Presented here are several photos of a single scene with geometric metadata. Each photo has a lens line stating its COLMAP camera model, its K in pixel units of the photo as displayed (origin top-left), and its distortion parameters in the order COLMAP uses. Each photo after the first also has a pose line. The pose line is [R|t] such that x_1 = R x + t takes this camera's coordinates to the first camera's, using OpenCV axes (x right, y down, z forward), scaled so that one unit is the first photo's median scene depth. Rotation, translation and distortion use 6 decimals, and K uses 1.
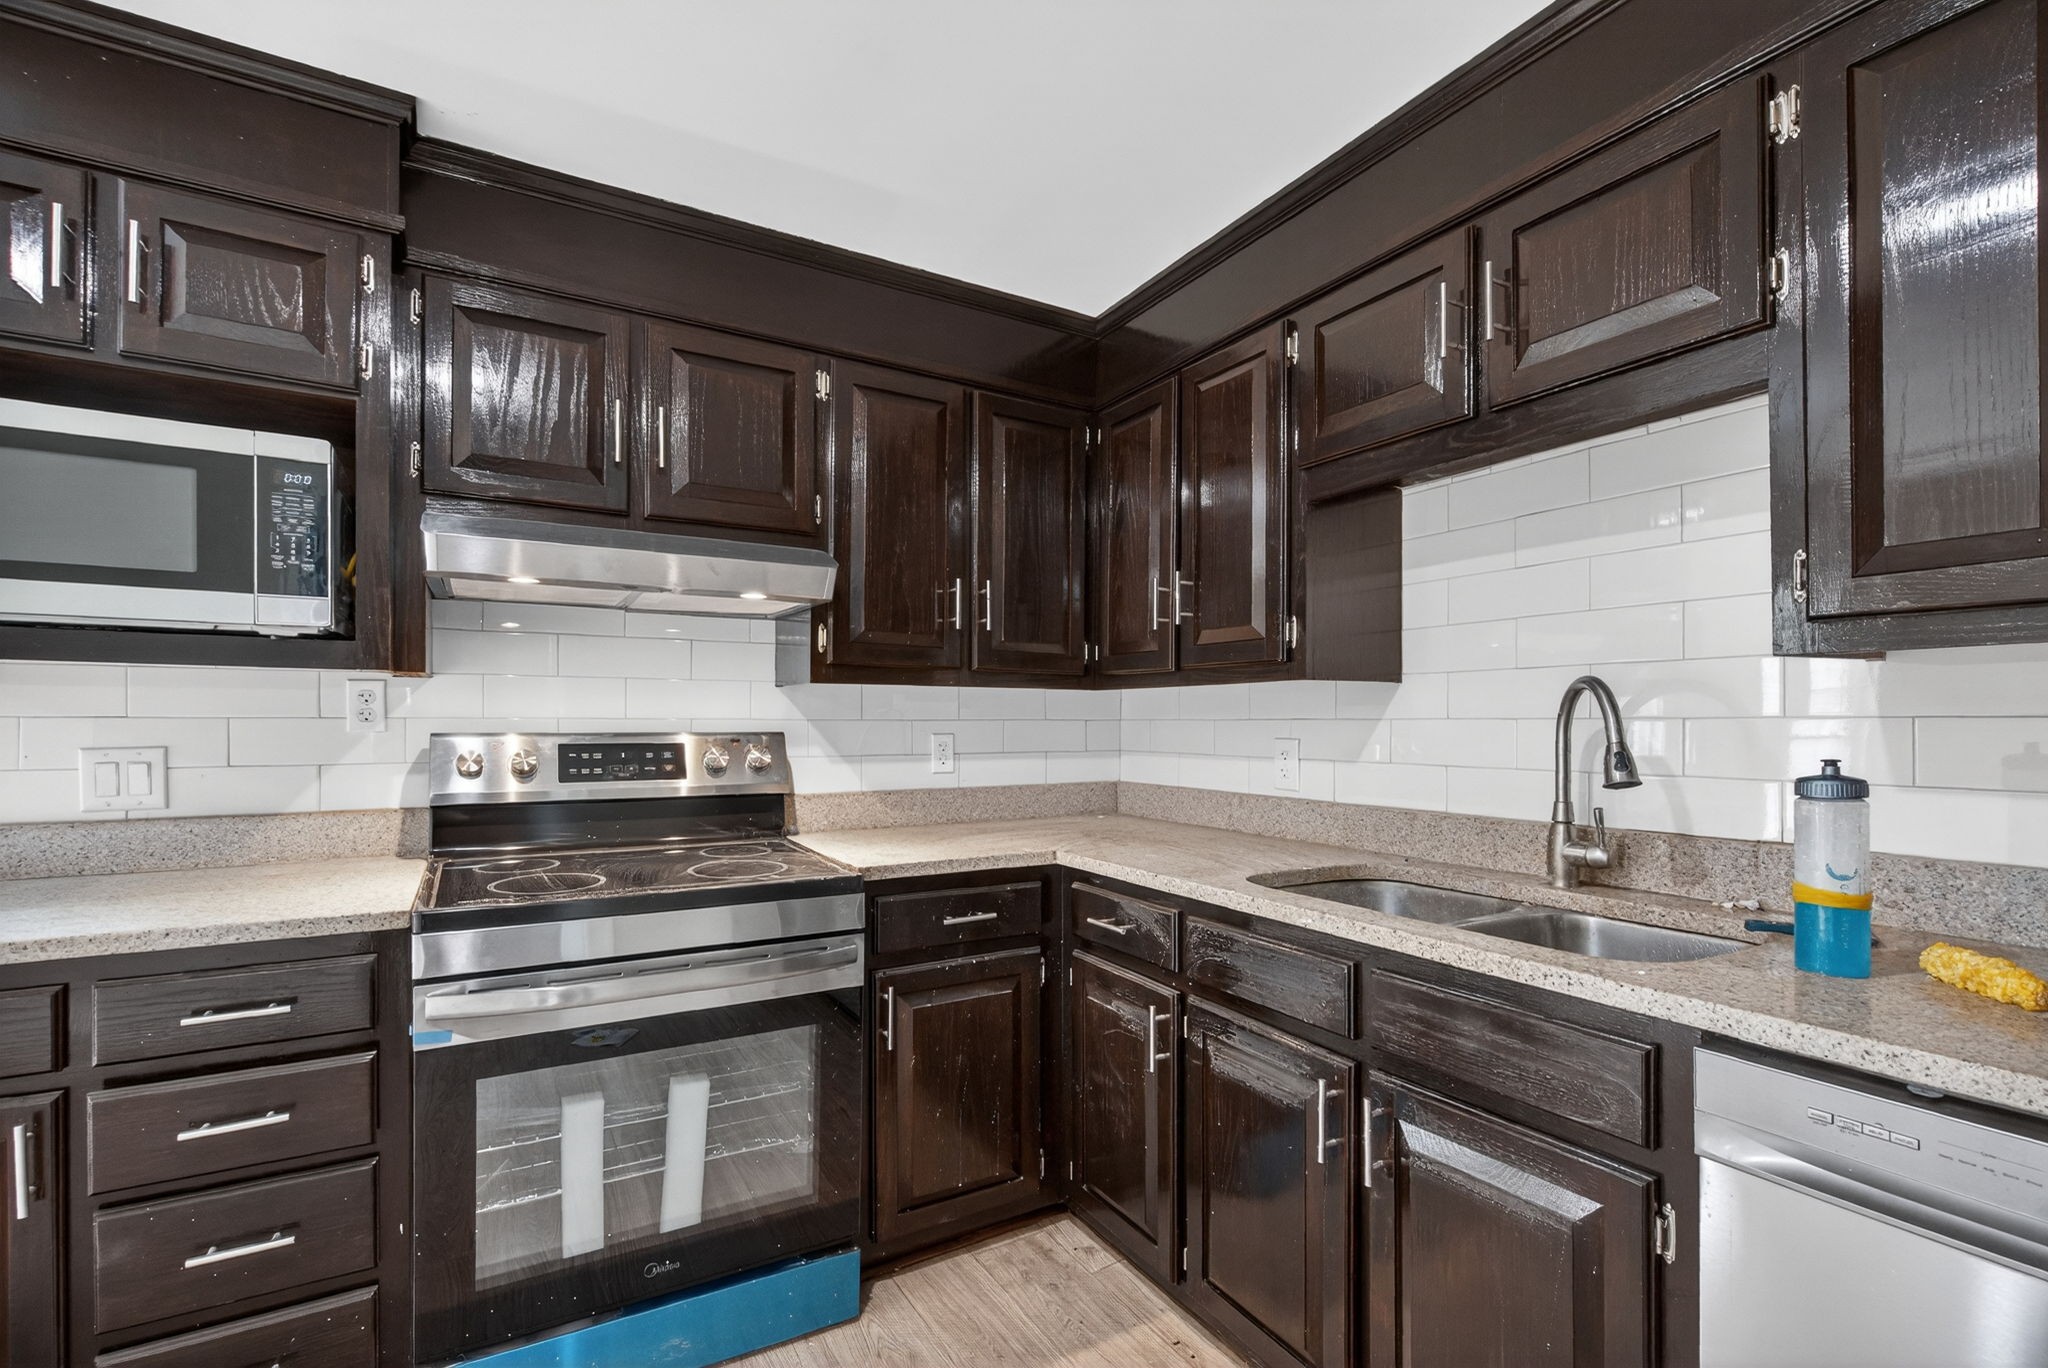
lens RADIAL K [[927.8, 0, 1027.4], [0, 927.8, 720.6], [0, 0, 1]] dist [-0.001144, -0.000184]
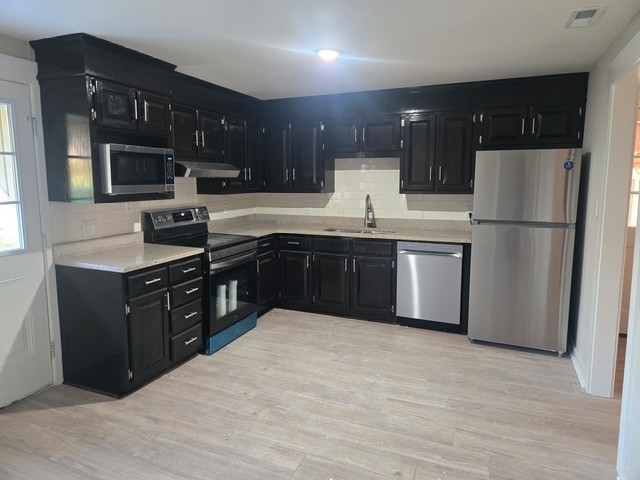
lens RADIAL K [[414.3, 0, 320.0], [0, 414.3, 240.0], [0, 0, 1]] dist [0.001053, 0.000112]
pose [[0.795885, -0.093137, 0.598242, -1.188025], [0.002576, 0.988609, 0.150485, -0.138981], [-0.605443, -0.118227, 0.787059, -0.888795]]
